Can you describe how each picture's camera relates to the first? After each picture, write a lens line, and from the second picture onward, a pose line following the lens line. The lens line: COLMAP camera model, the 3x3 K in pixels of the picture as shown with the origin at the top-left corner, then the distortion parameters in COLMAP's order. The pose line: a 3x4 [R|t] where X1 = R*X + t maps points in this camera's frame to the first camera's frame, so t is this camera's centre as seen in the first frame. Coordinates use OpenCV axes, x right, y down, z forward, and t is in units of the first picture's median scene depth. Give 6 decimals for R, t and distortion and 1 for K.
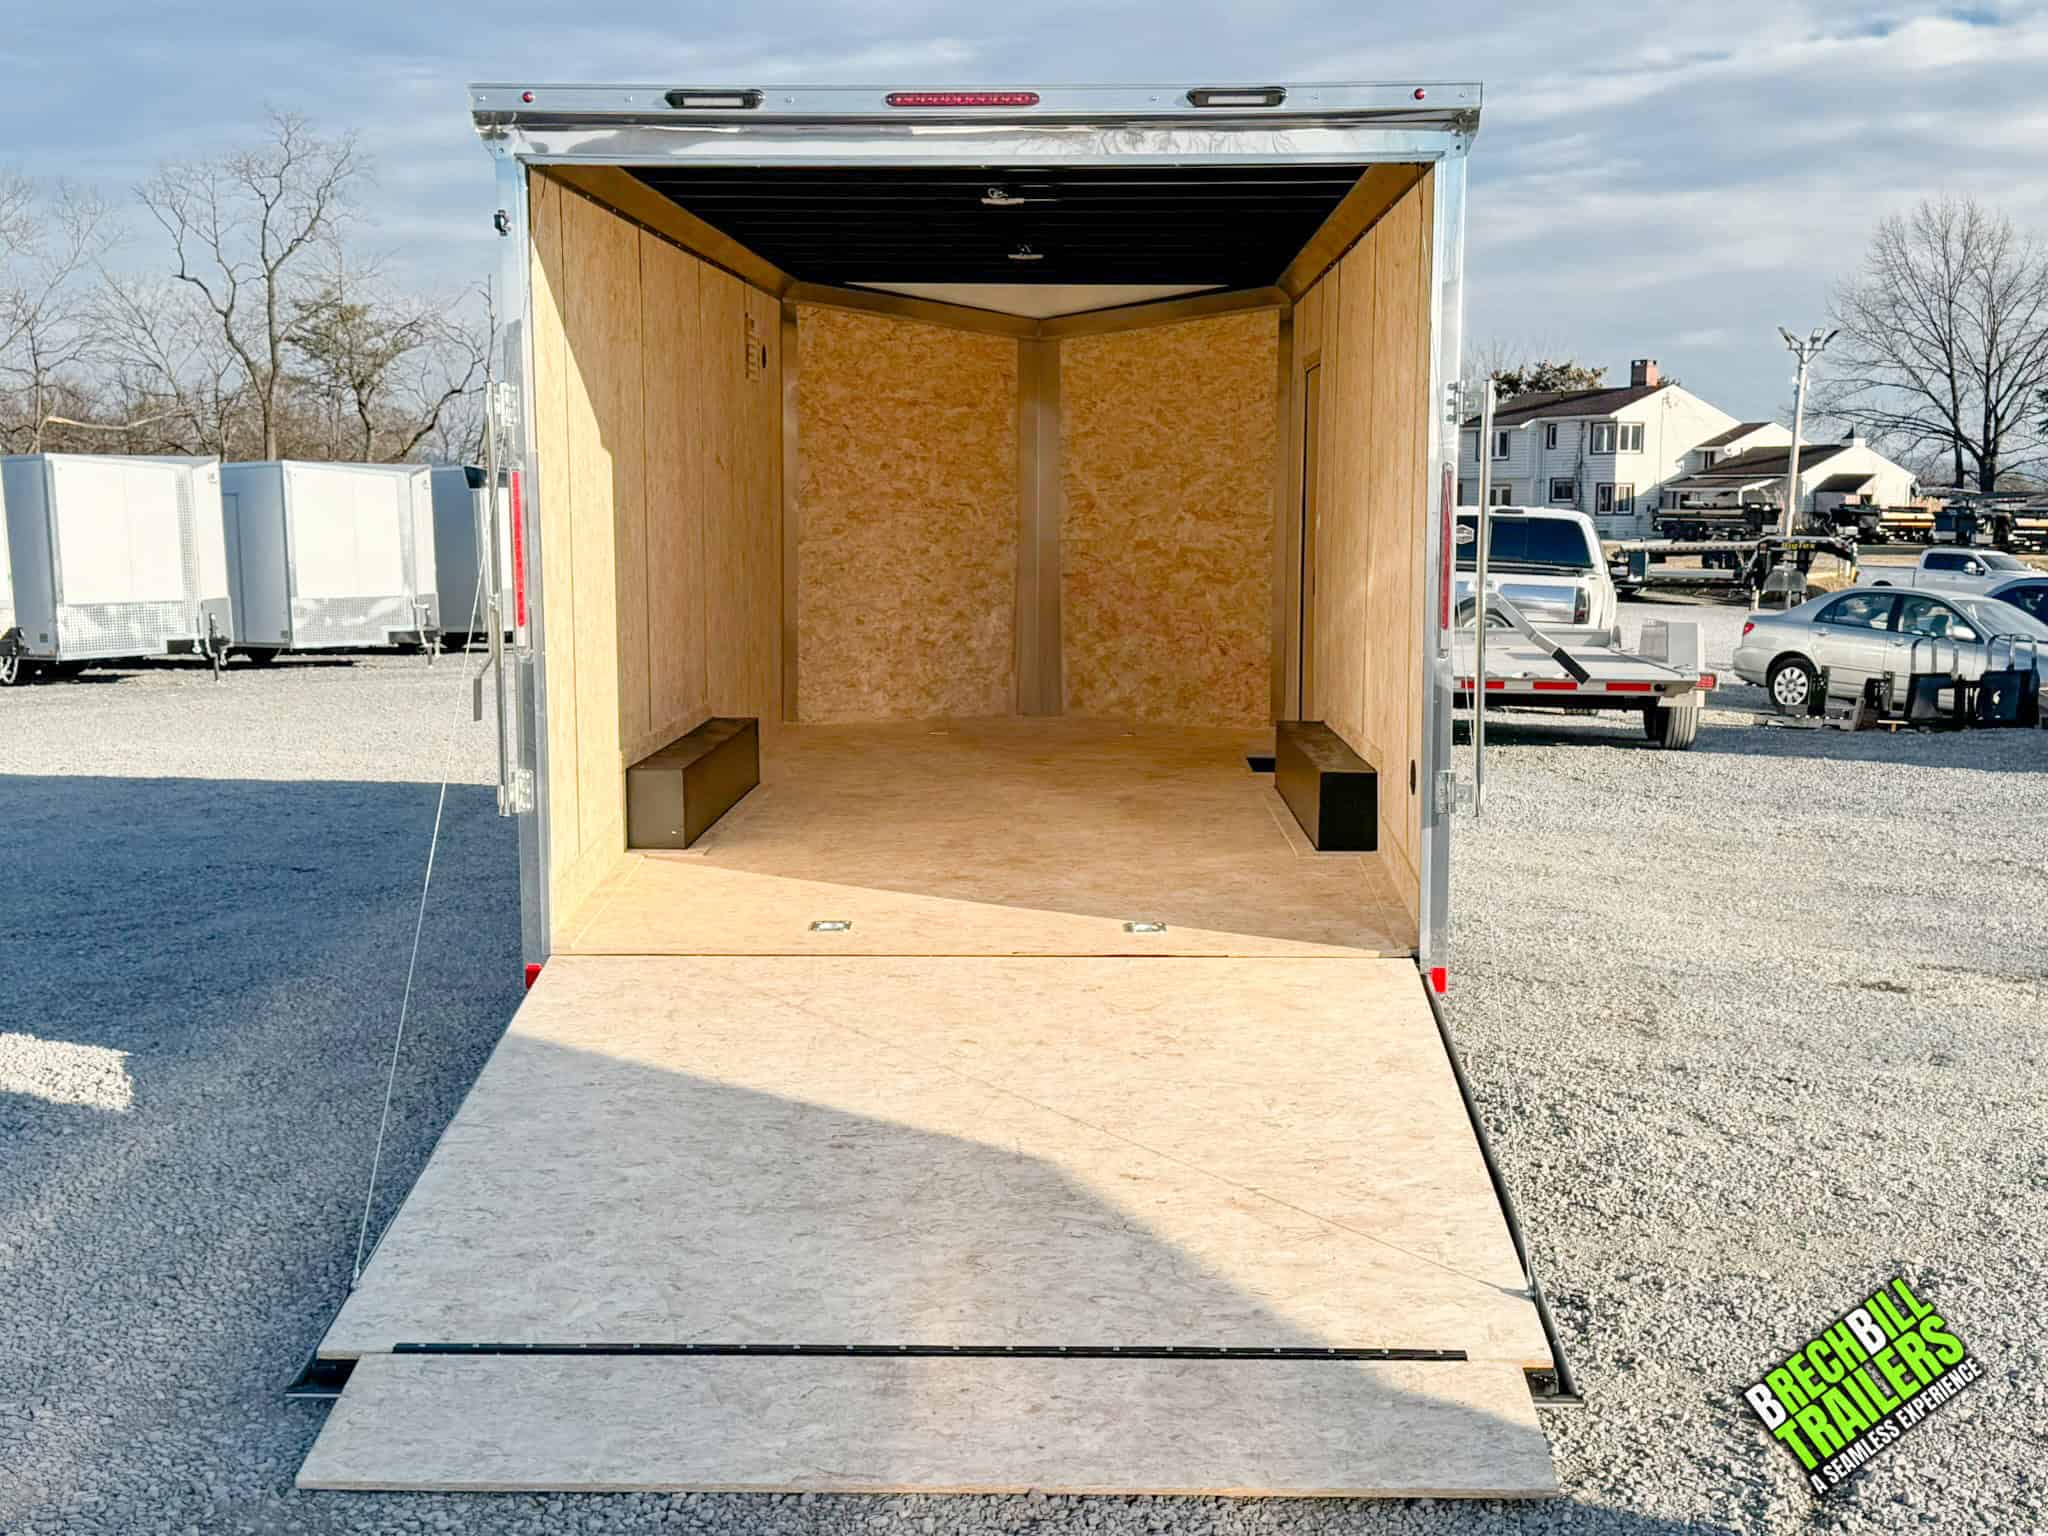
lens RADIAL K [[2423.9, 0, 1017.6], [0, 2423.9, 777.5], [0, 0, 1]] dist [0.157886, -0.395291]
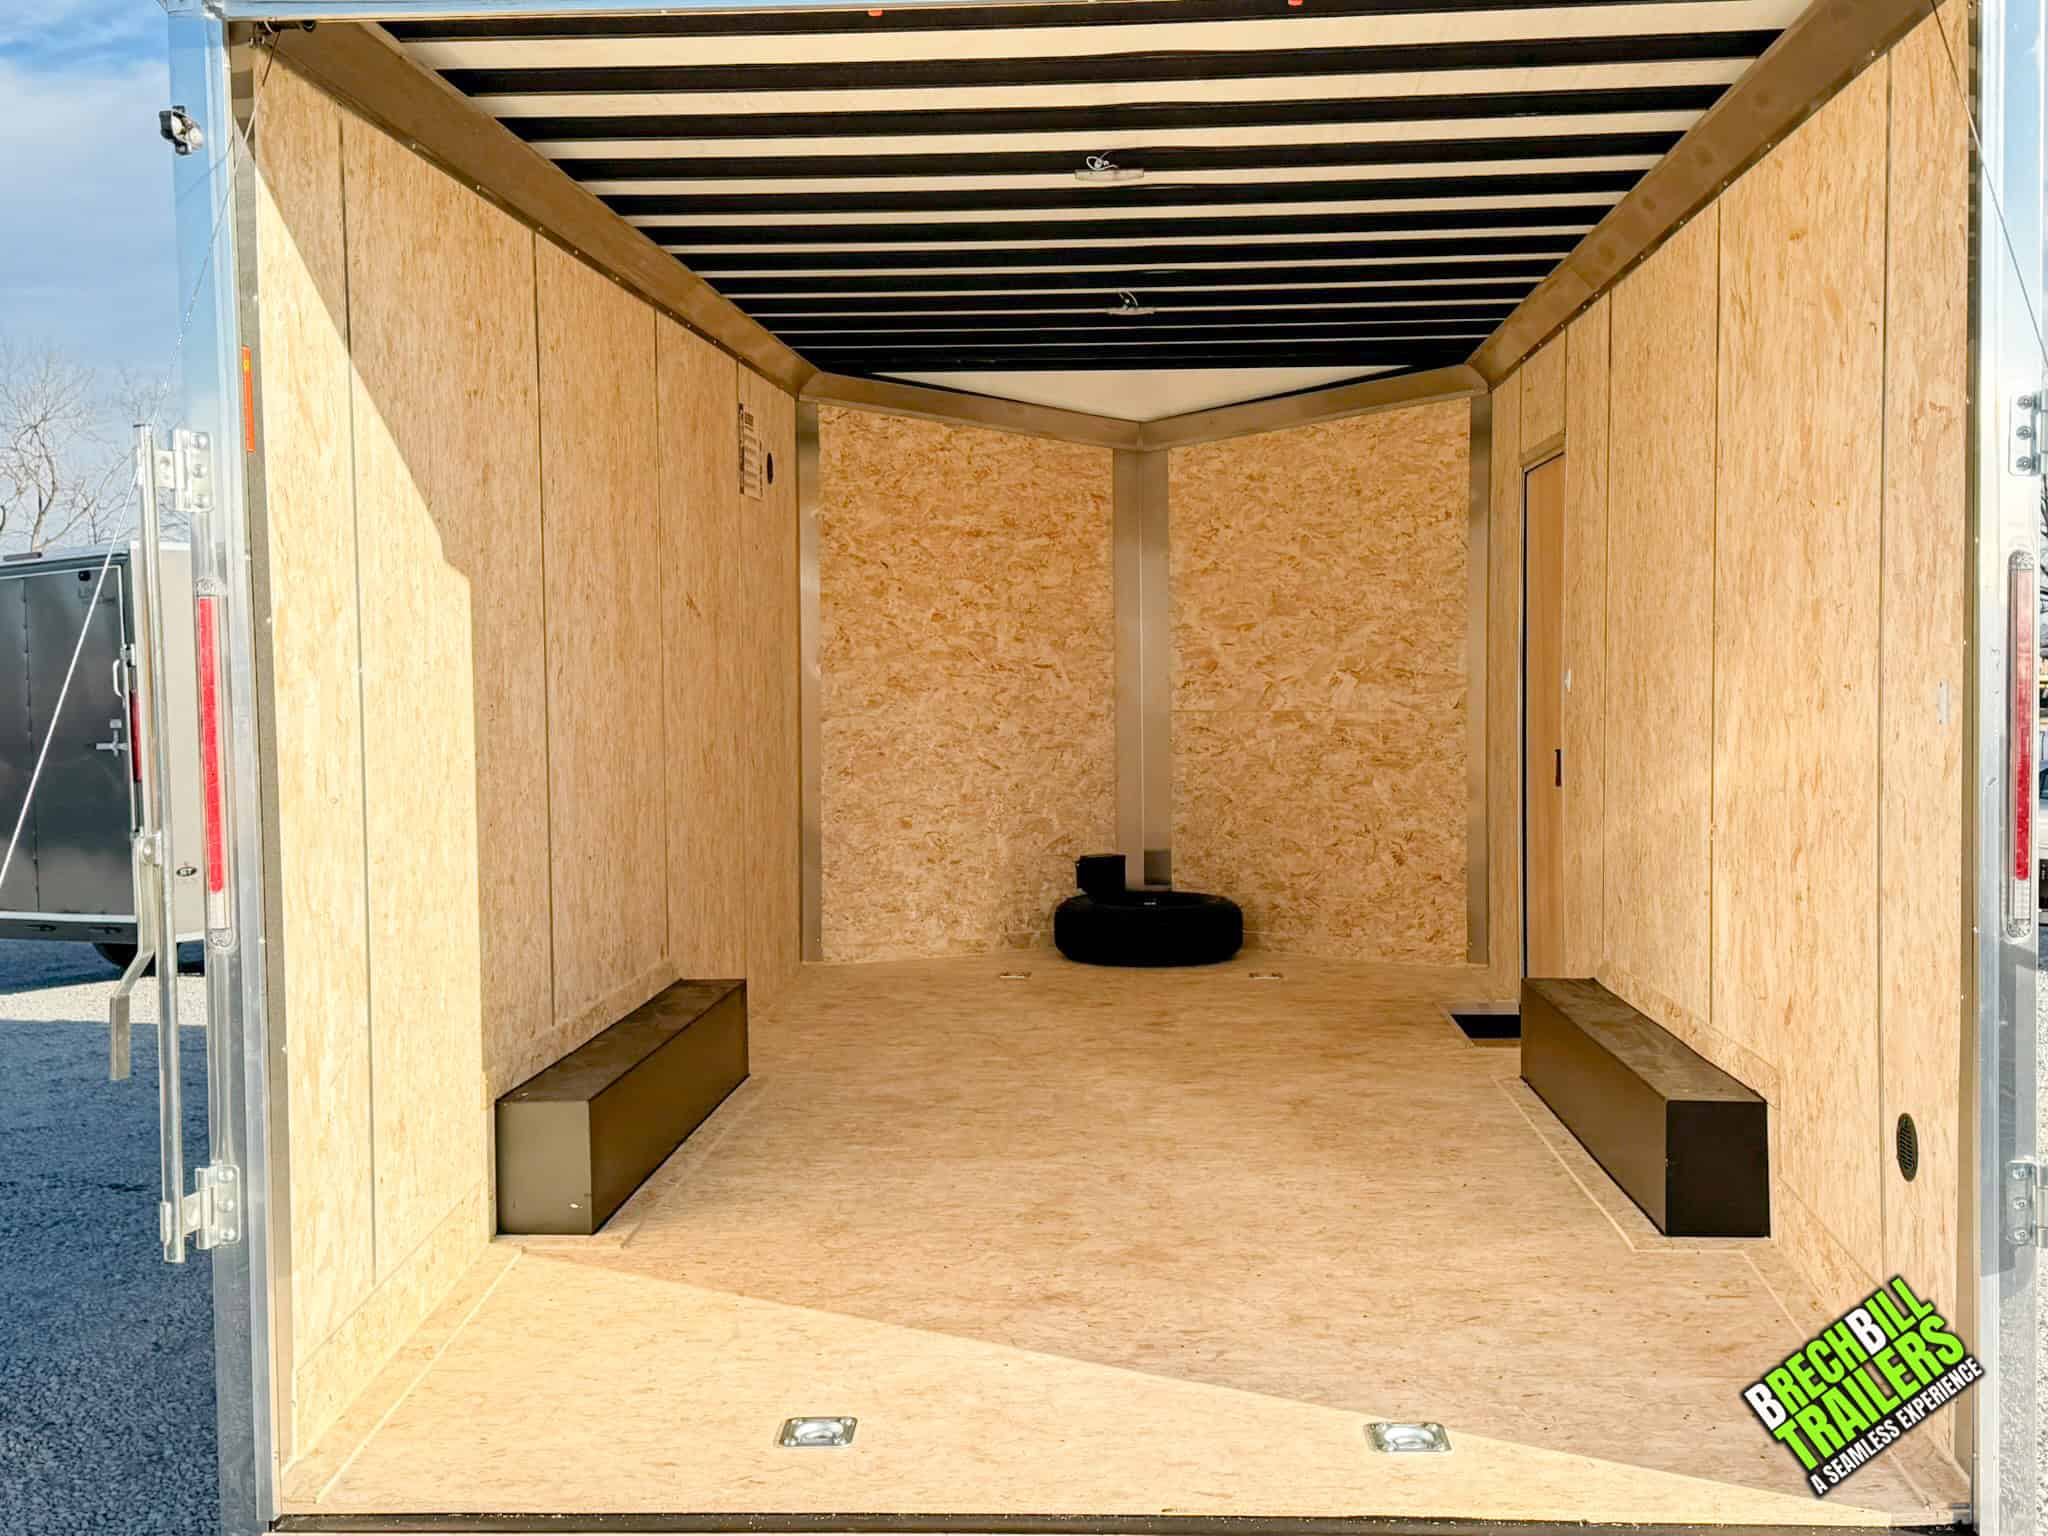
lens RADIAL K [[2423.9, 0, 1017.6], [0, 2423.9, 777.5], [0, 0, 1]] dist [0.157886, -0.395291]
pose [[0.999503, -0.011759, -0.029265, -0.008779], [0.009668, 0.997458, -0.070596, -0.025954], [0.030021, 0.070278, 0.997076, 0.262020]]
